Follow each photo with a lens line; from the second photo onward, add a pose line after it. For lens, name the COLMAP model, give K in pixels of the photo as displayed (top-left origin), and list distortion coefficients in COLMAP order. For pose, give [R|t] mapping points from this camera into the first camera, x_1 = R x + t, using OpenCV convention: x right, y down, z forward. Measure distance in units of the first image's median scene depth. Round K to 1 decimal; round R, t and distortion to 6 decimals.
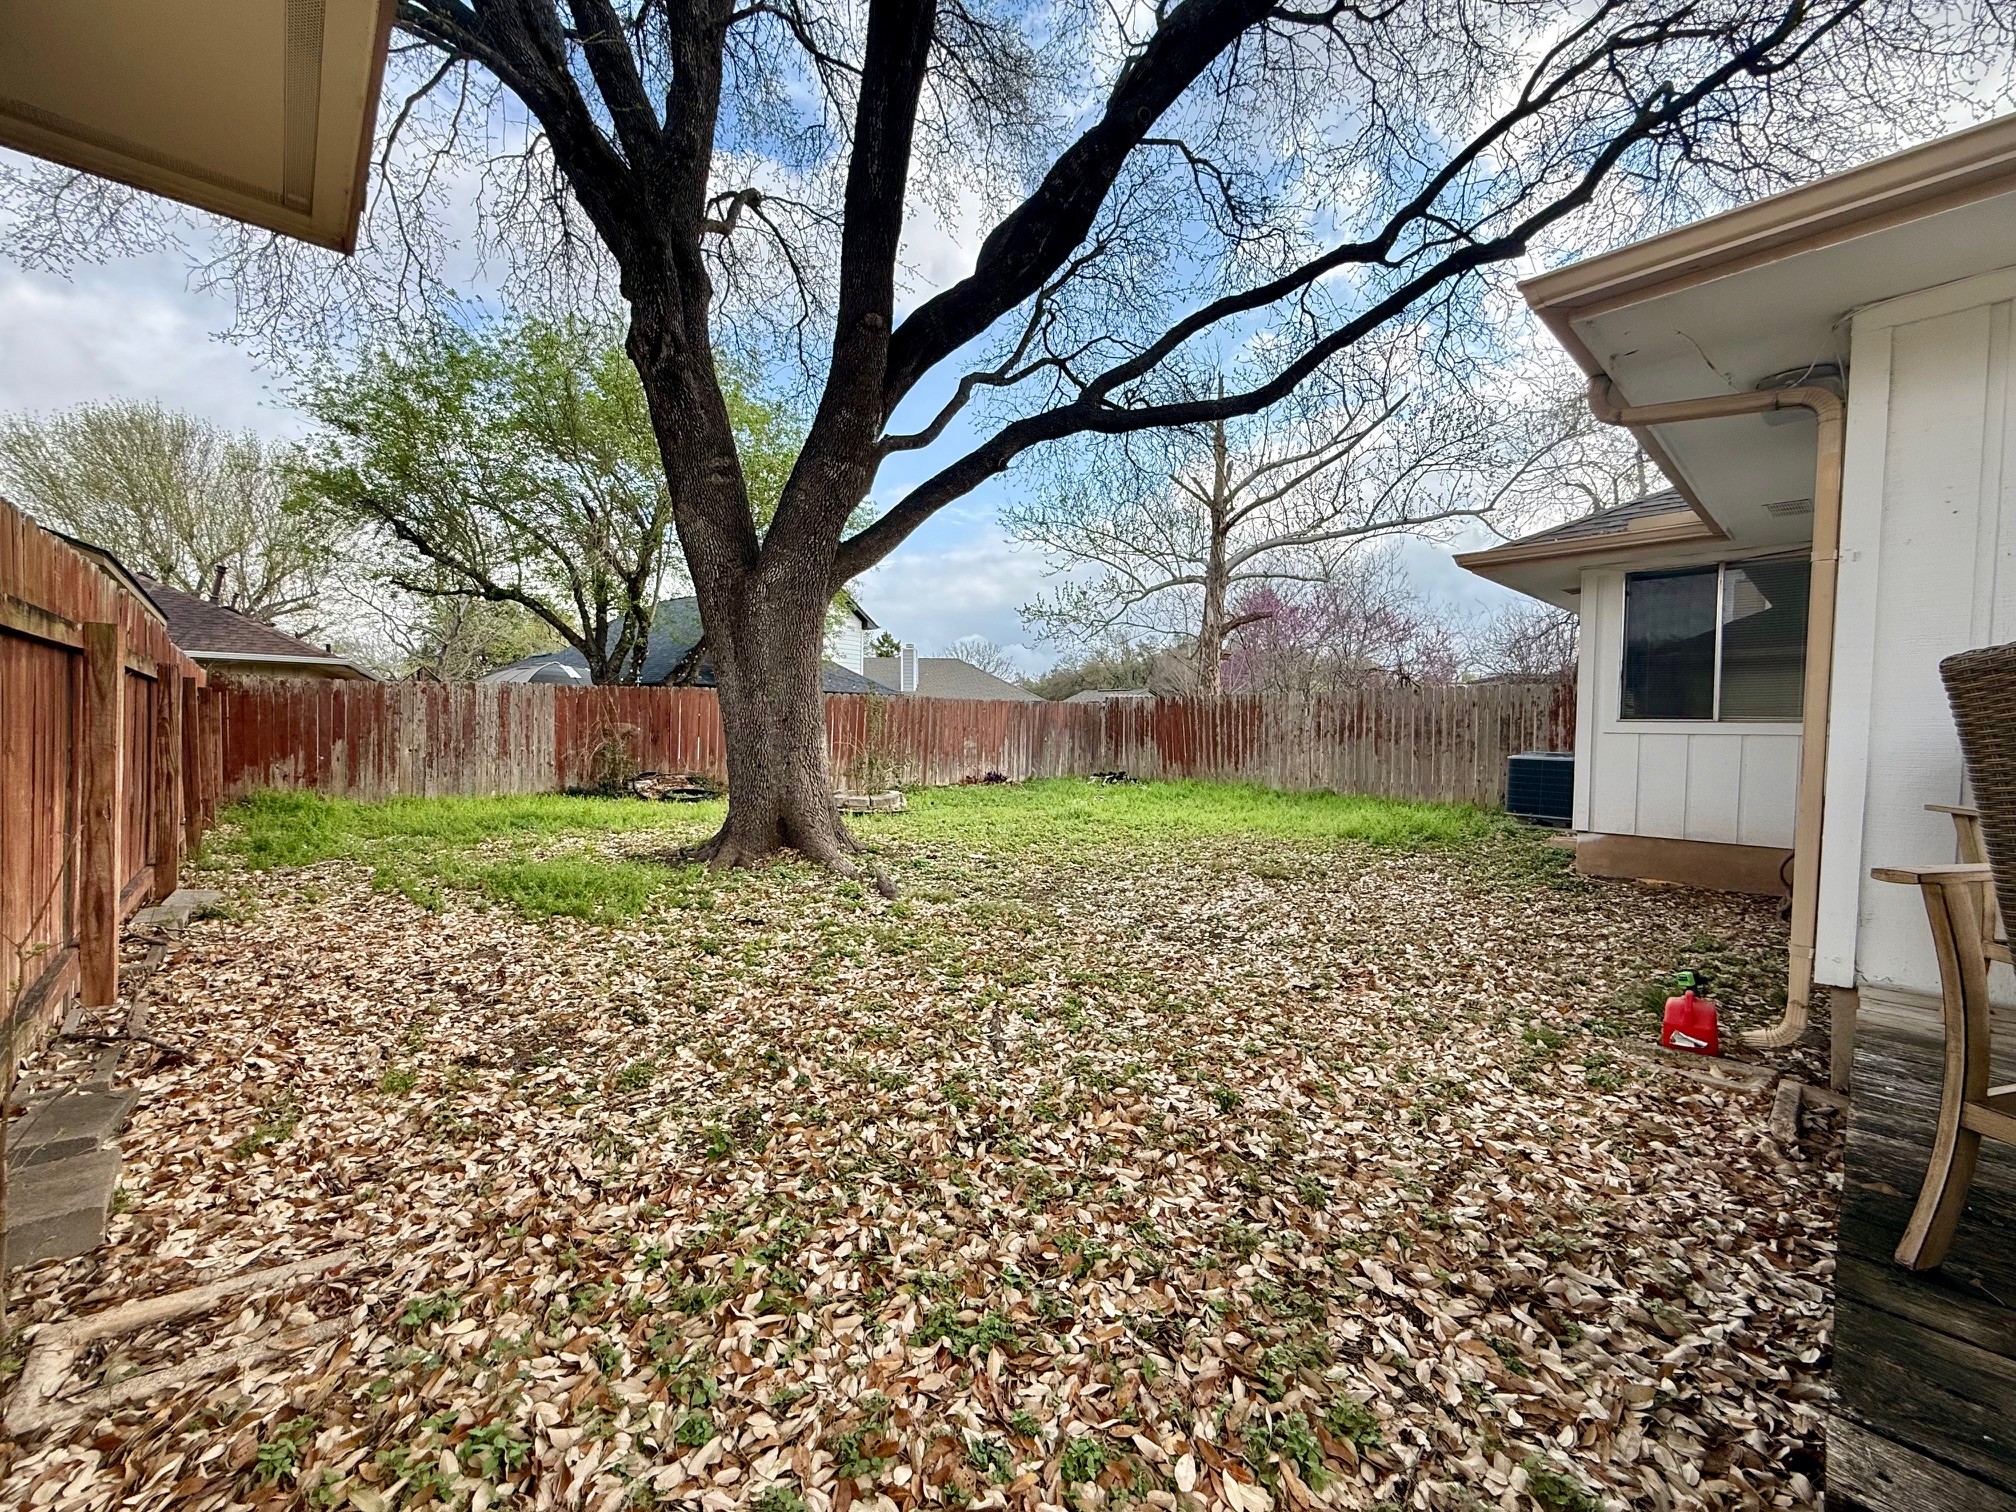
lens RADIAL K [[797.1, 0, 1010.7], [0, 797.1, 750.4], [0, 0, 1]] dist [0.000052, 0.000119]
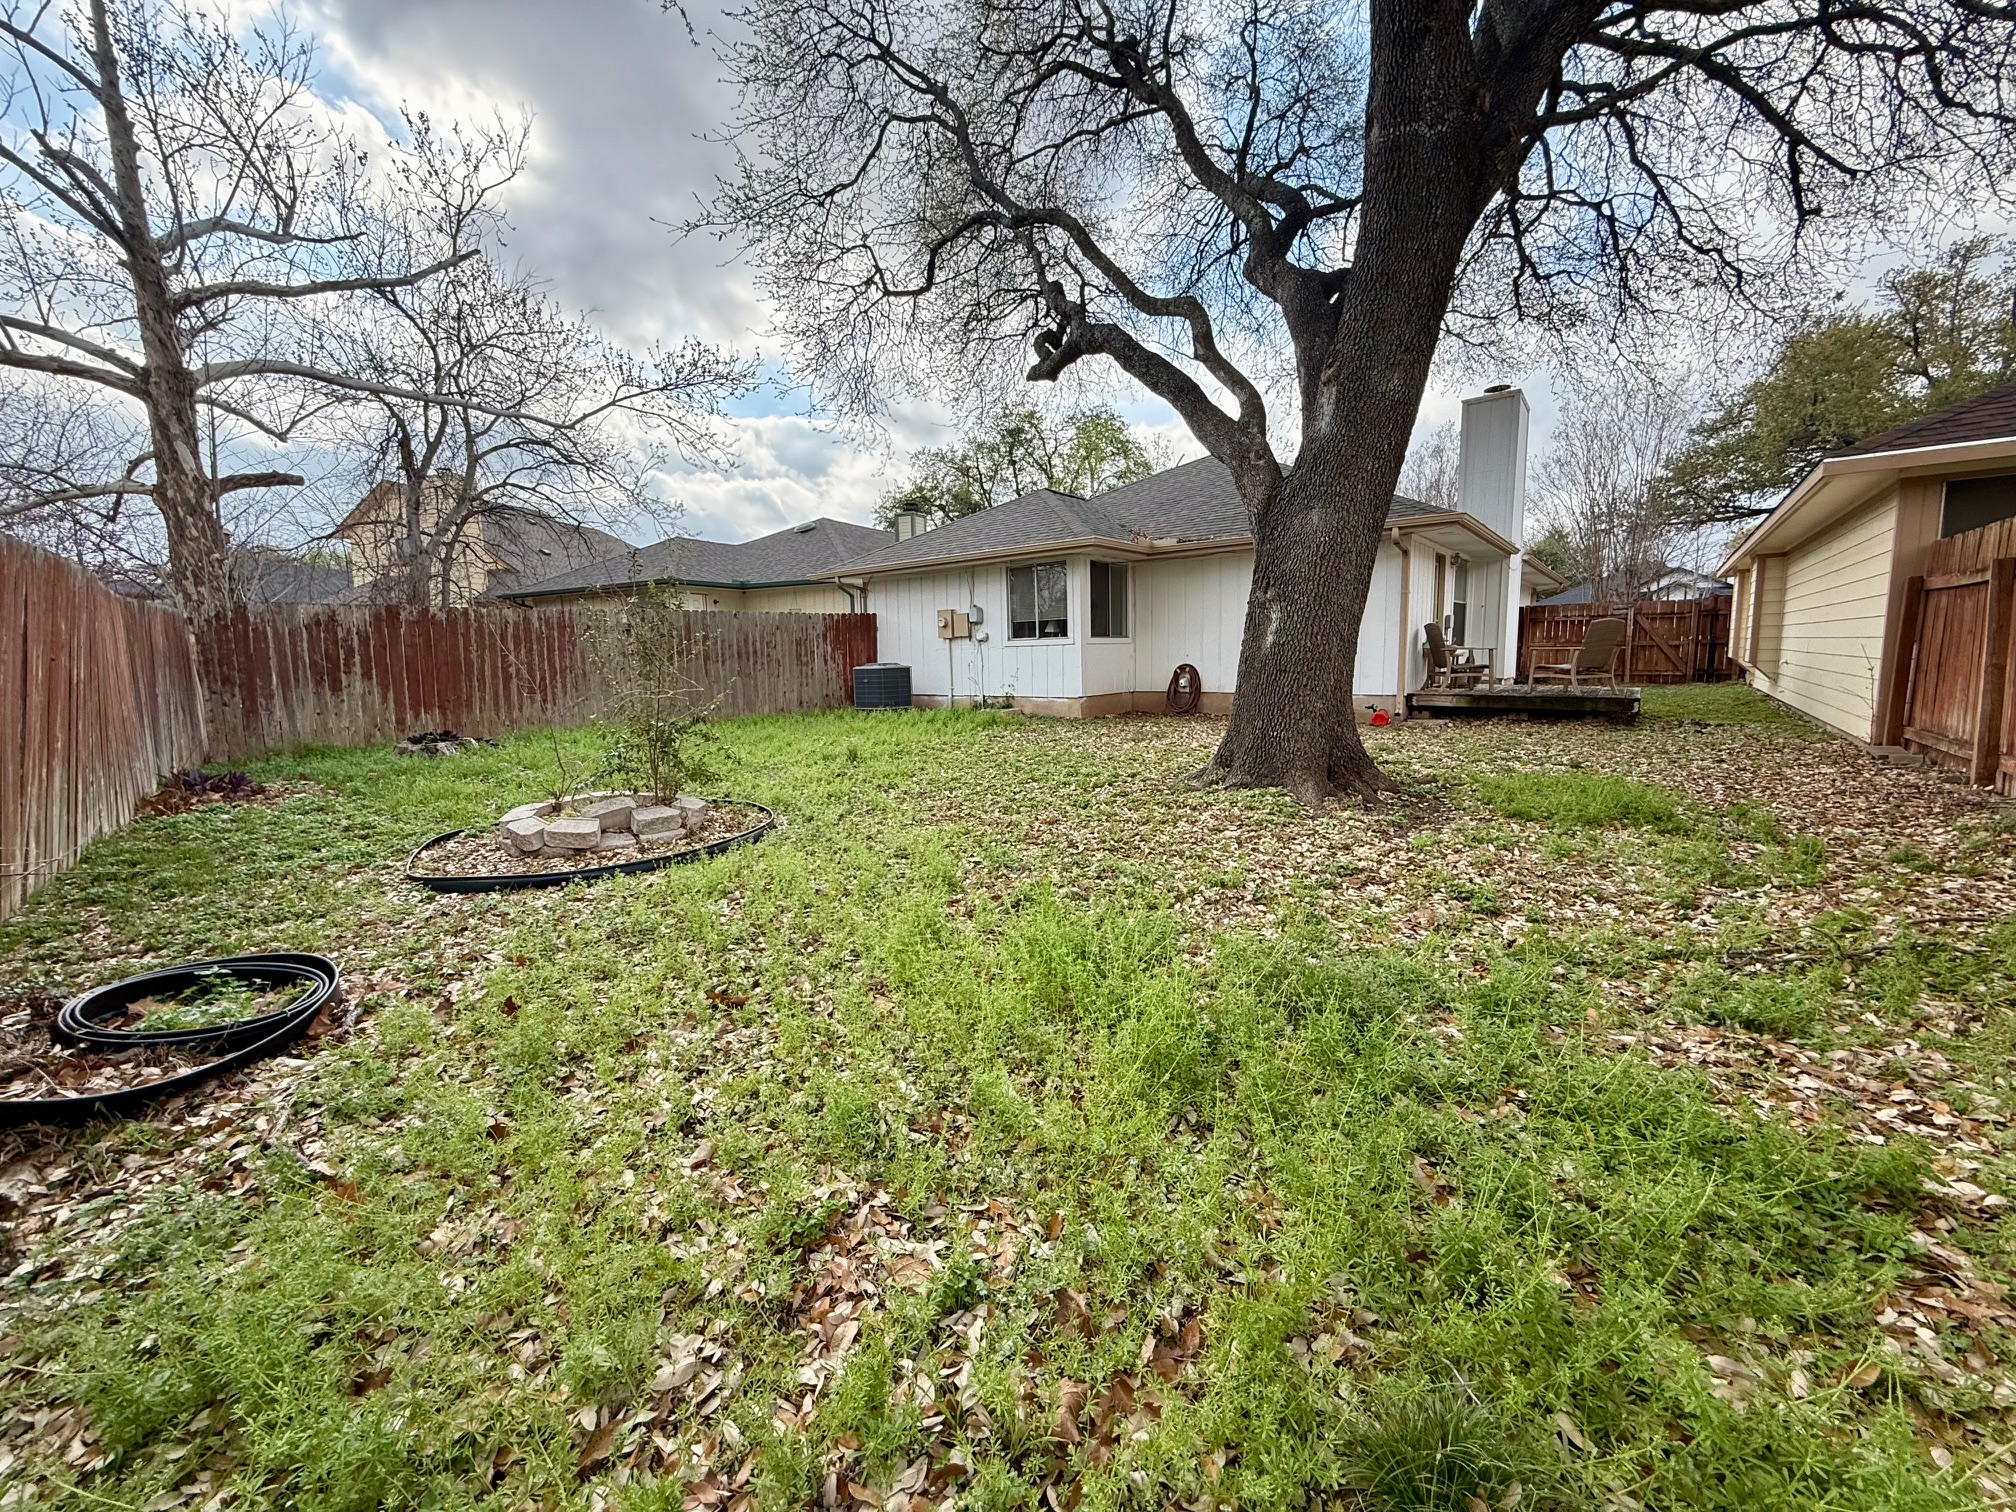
lens RADIAL K [[797.1, 0, 1008.6], [0, 797.1, 745.0], [0, 0, 1]] dist [0.000052, 0.000119]
pose [[-0.144357, -0.123177, 0.981829, -0.395306], [0.053635, 0.989789, 0.132062, -0.014521], [-0.988071, 0.071724, -0.136277, 0.507917]]
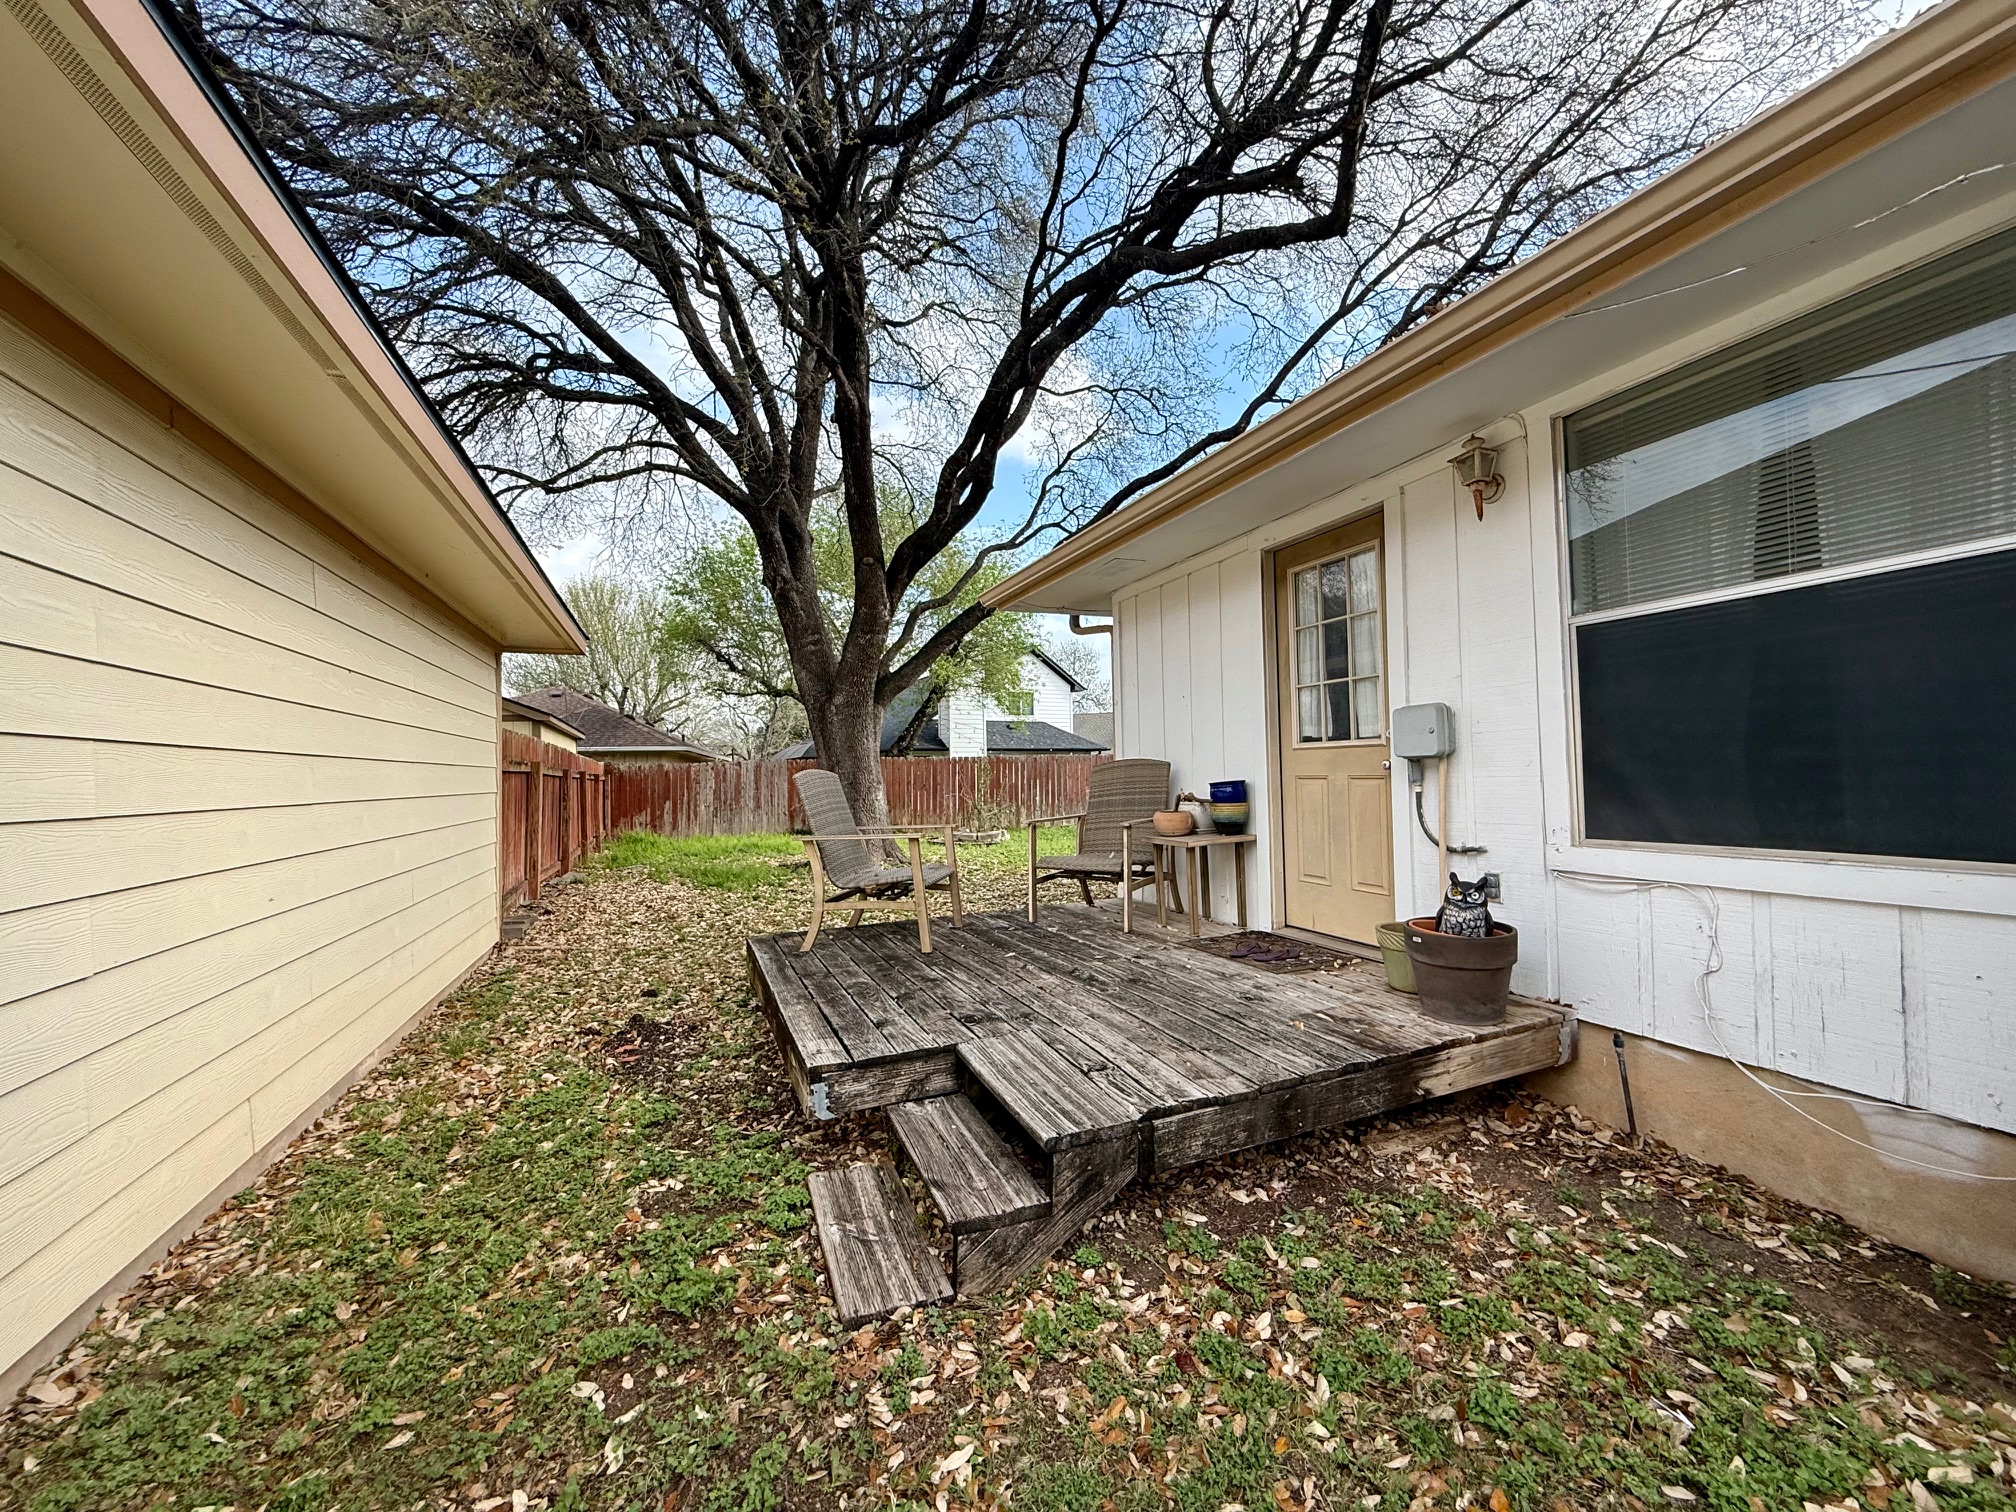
lens RADIAL K [[797.1, 0, 1008.7], [0, 797.1, 749.2], [0, 0, 1]] dist [0.000052, 0.000119]
pose [[0.937344, -0.044752, -0.345519, 0.541972], [0.023527, 0.997583, -0.065382, 0.006051], [0.347610, 0.053157, 0.936131, -0.408789]]
